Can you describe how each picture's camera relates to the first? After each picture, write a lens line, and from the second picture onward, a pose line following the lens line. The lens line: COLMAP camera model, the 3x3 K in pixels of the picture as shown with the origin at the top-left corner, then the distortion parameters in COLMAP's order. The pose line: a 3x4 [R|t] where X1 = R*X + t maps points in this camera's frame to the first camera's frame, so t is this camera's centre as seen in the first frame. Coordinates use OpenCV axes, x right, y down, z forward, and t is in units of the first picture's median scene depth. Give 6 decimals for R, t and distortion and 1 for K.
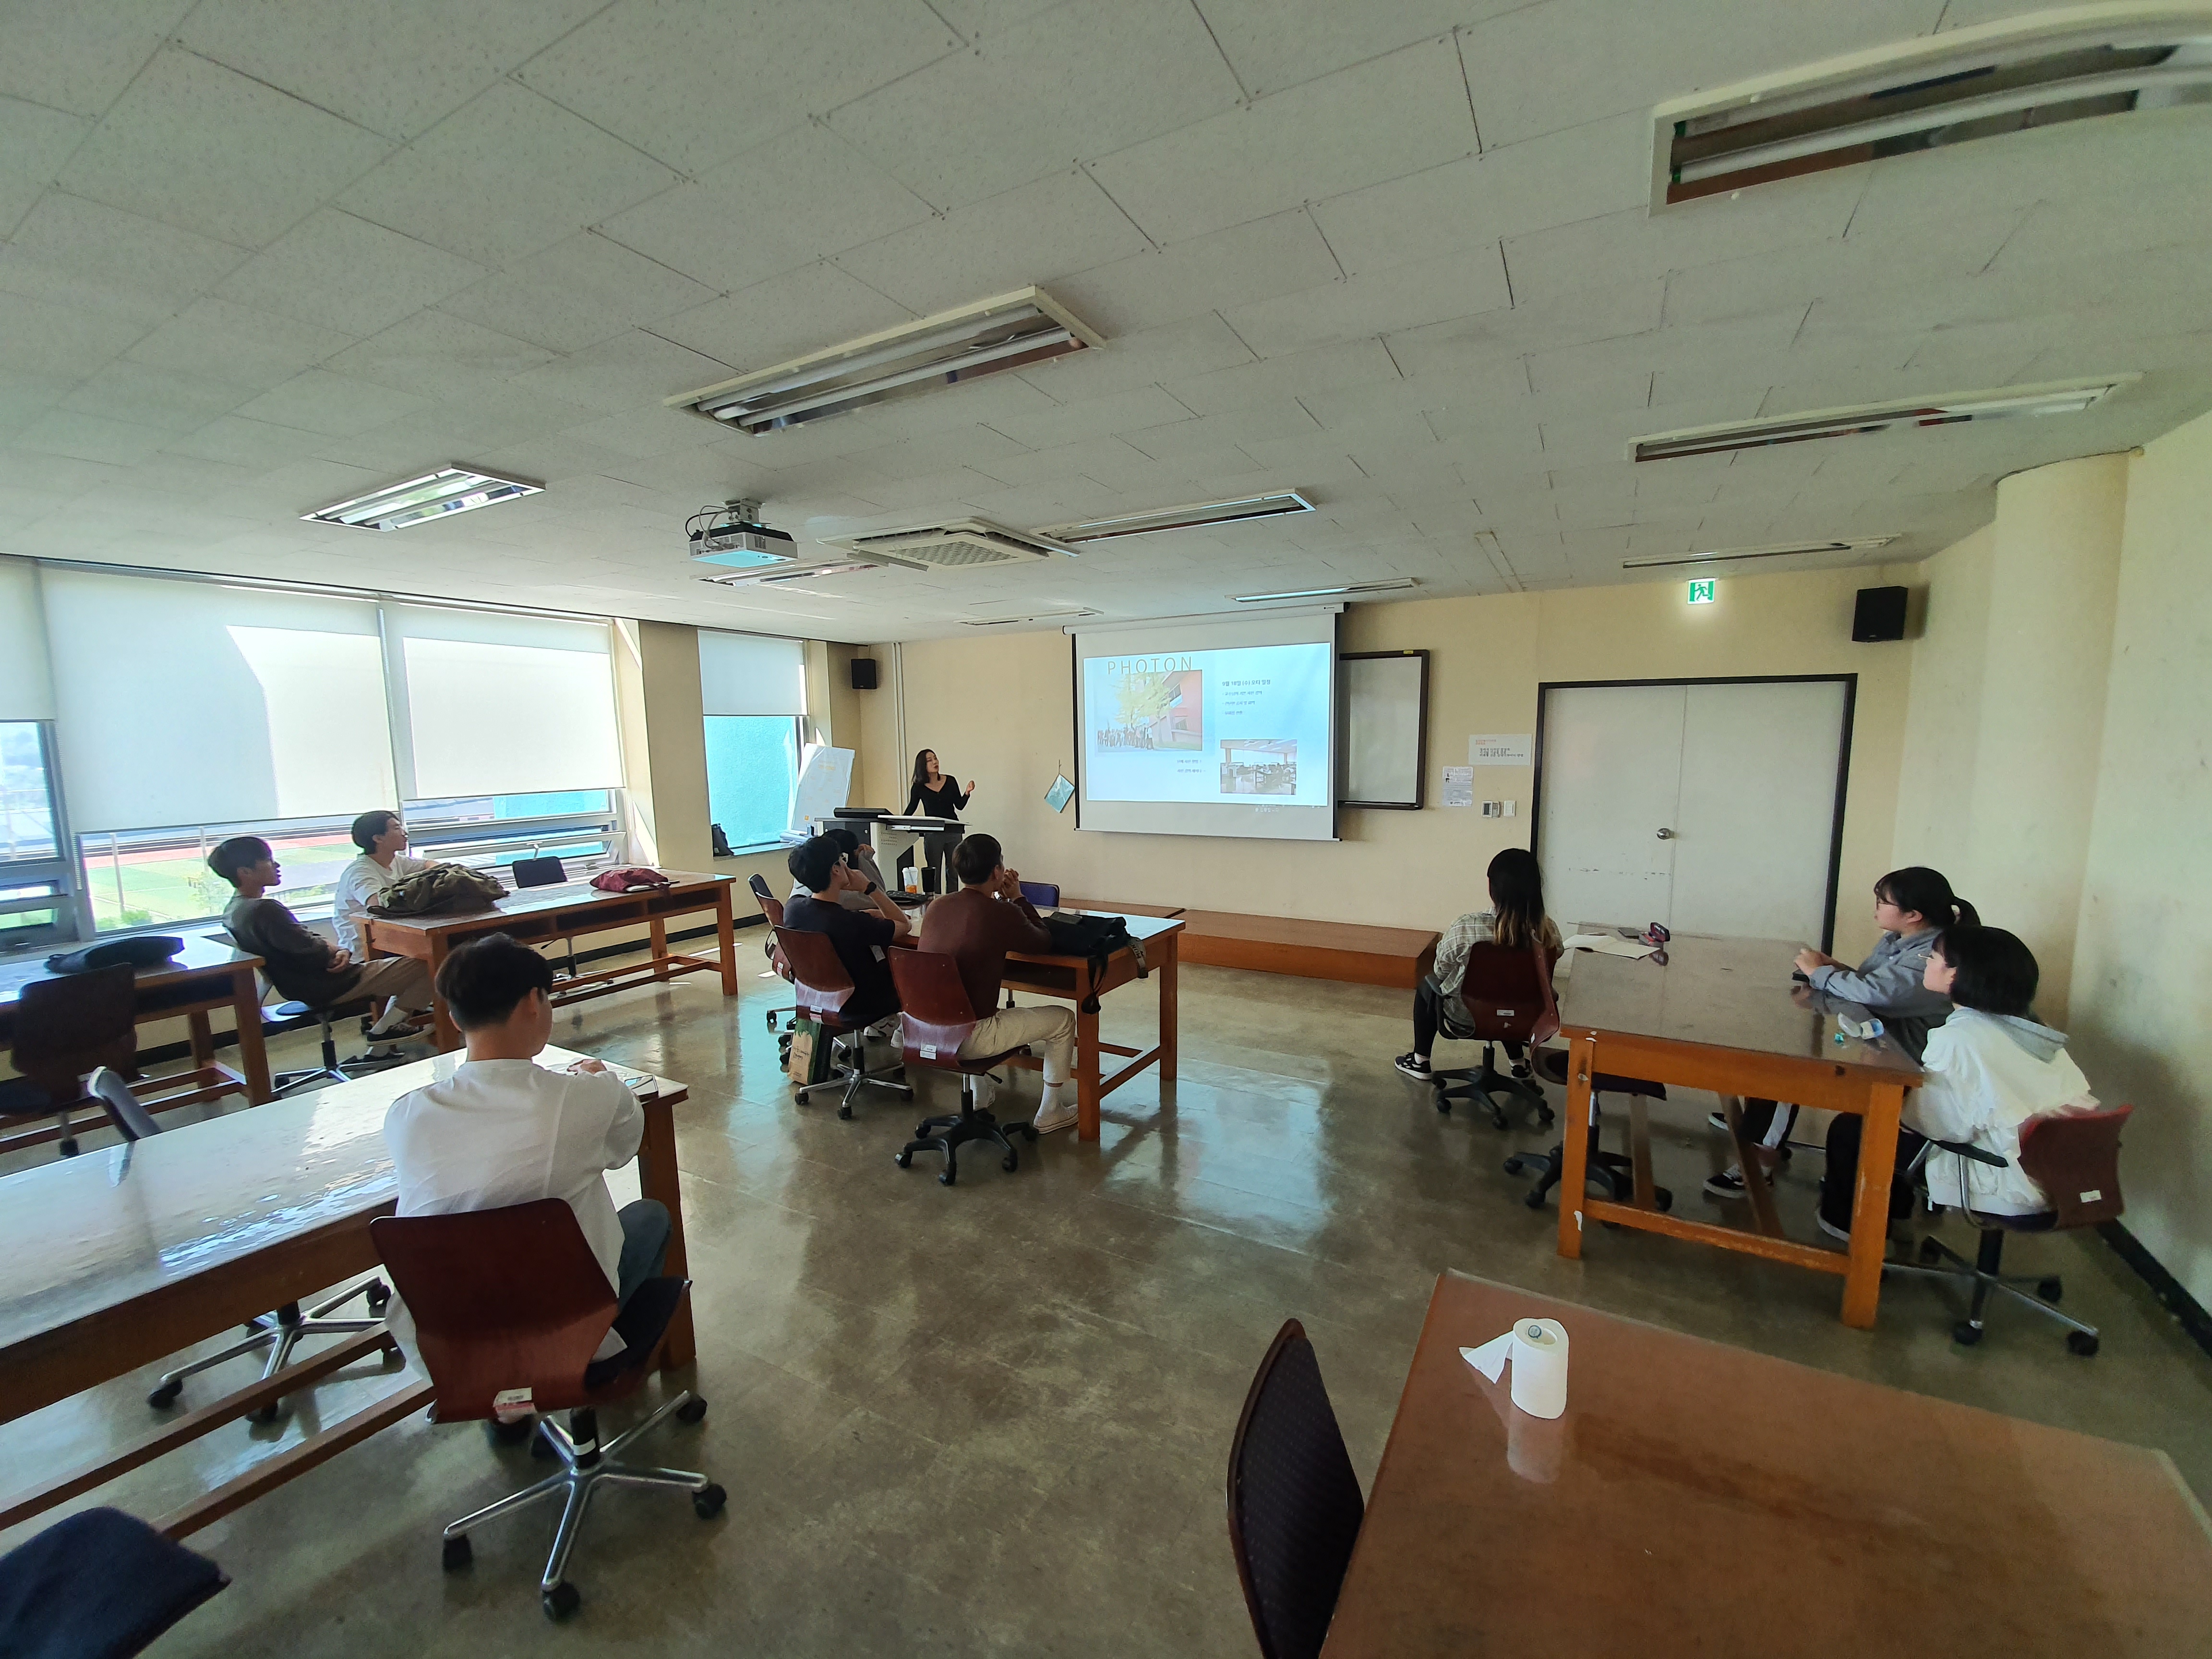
lens RADIAL K [[881.4, 0, 1106.0], [0, 881.4, 829.5], [0, 0, 1]] dist [0.000068, 0.000008]
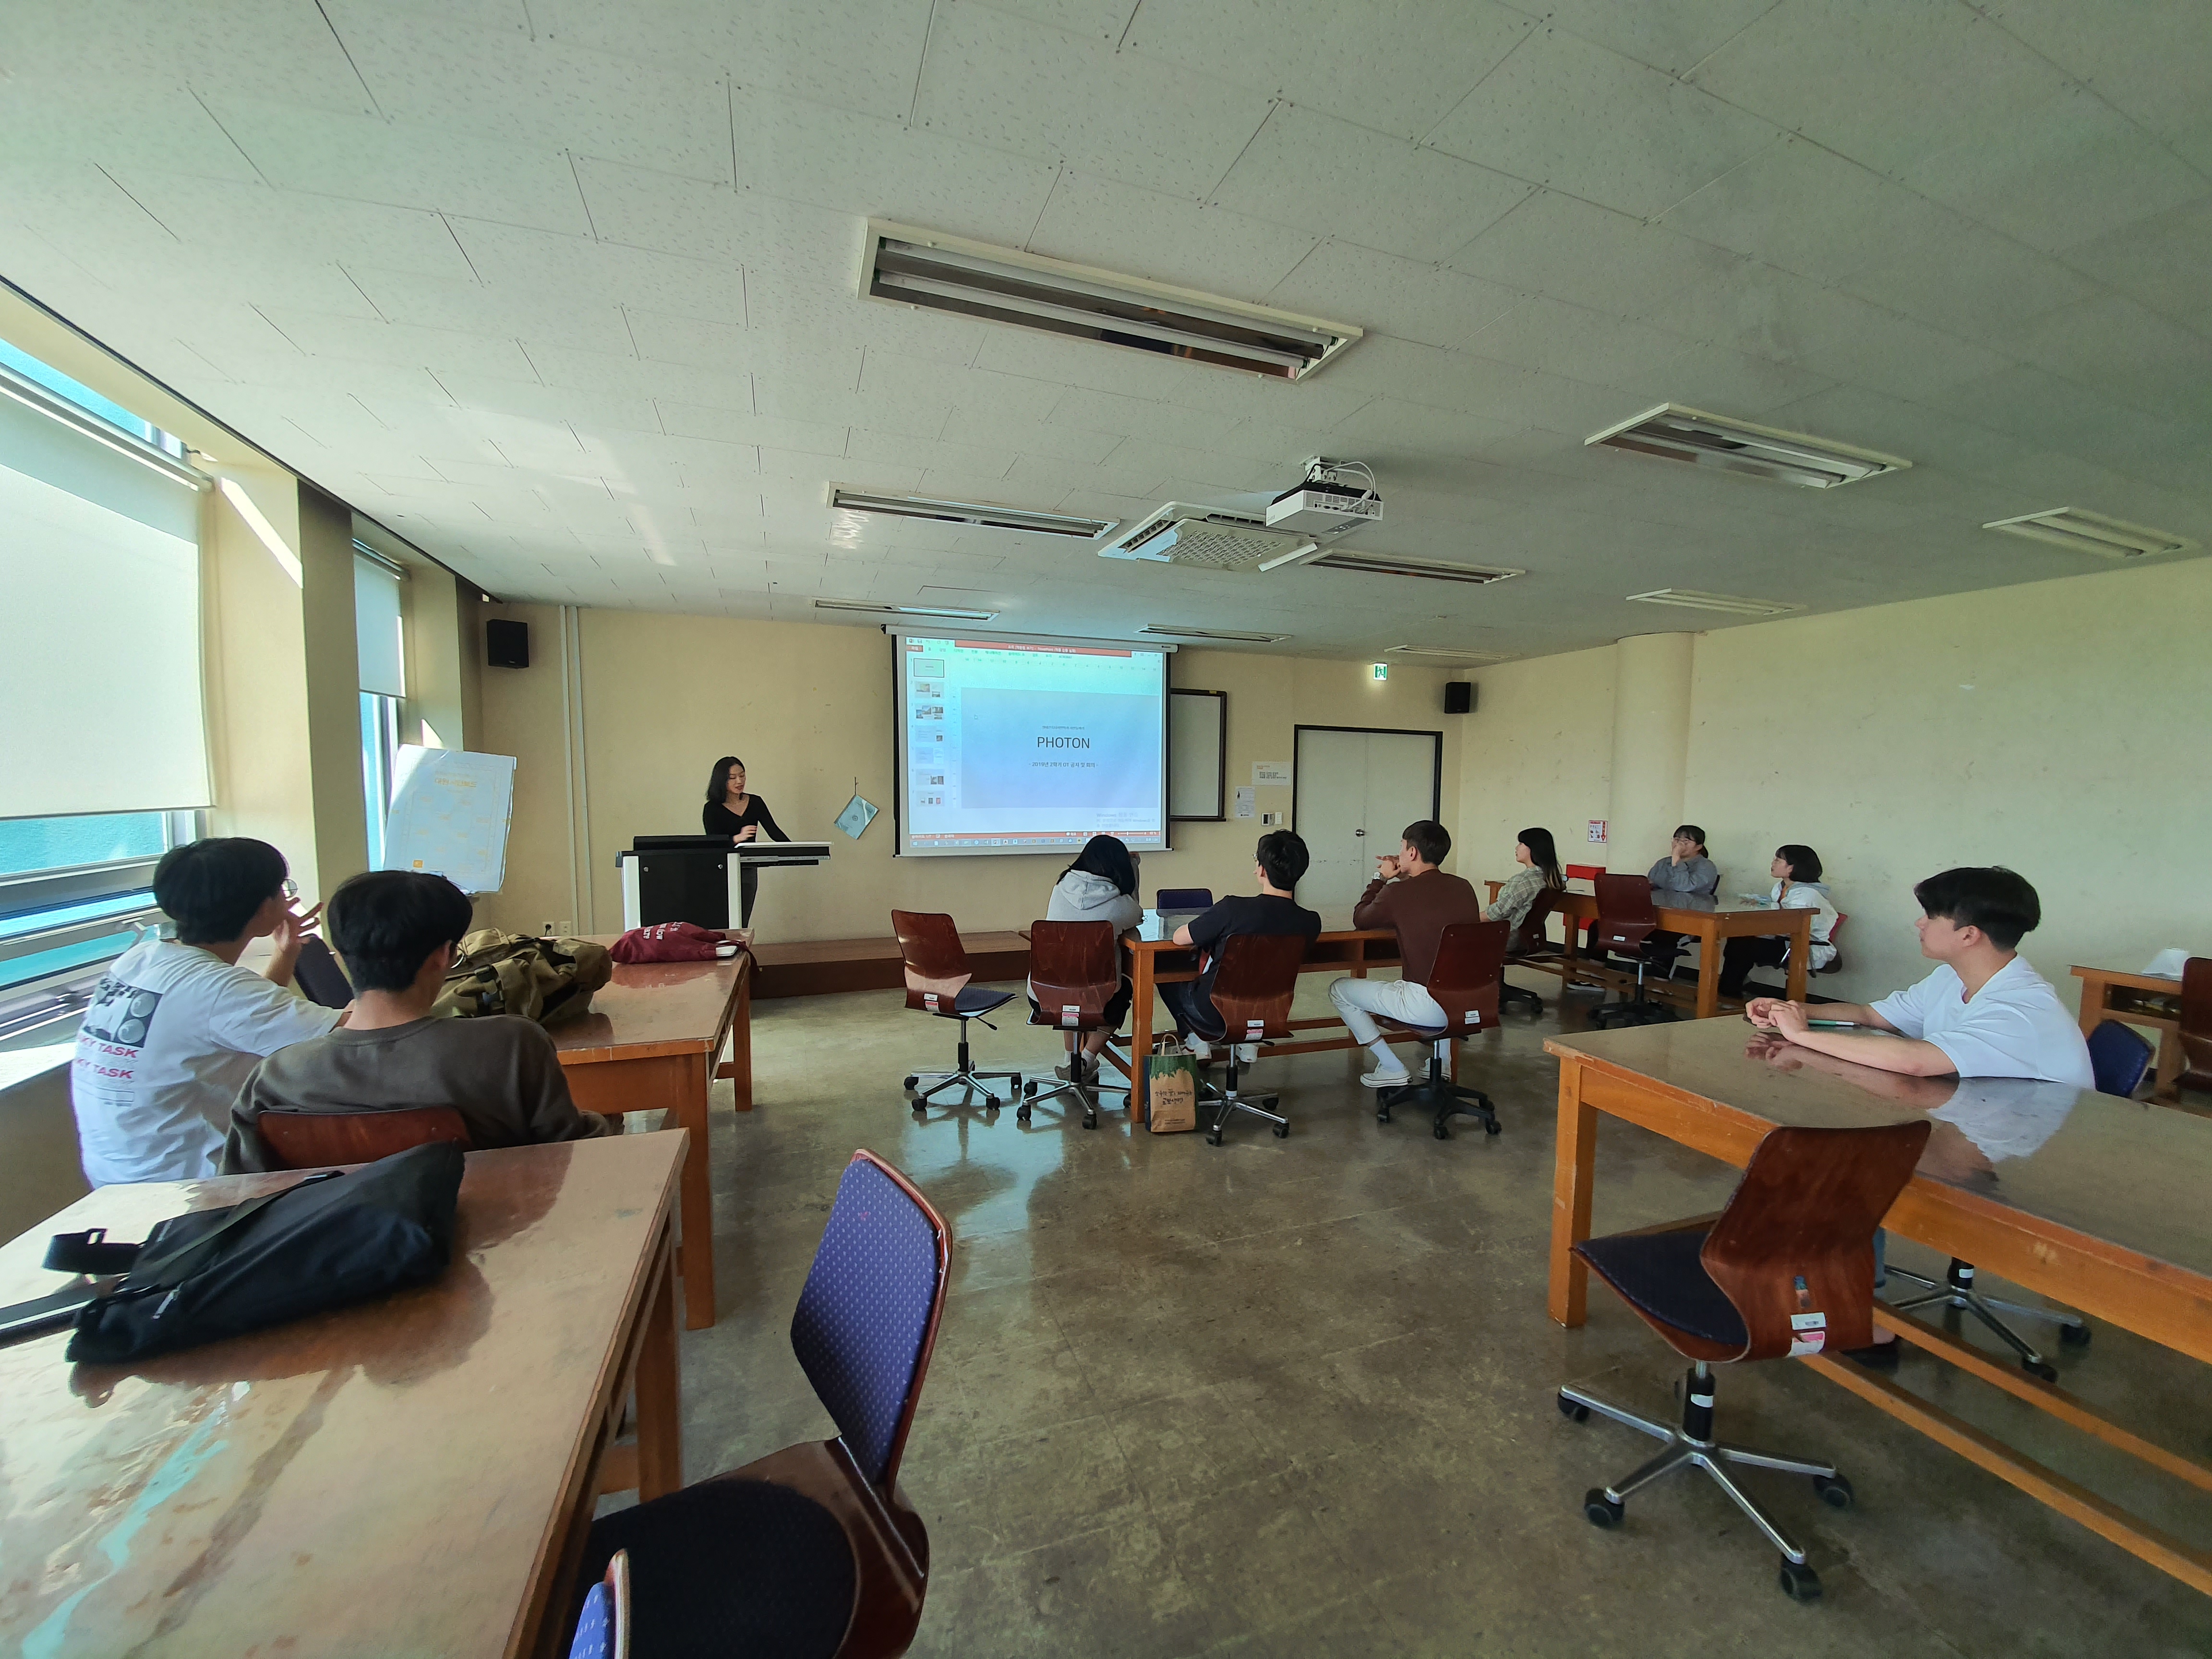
lens RADIAL K [[881.4, 0, 1106.0], [0, 881.4, 829.5], [0, 0, 1]] dist [0.000068, 0.000008]
pose [[0.644805, -0.023852, 0.763974, -0.686971], [0.059062, 0.998079, -0.018687, 0.001835], [-0.762061, 0.057171, 0.644976, 0.340282]]
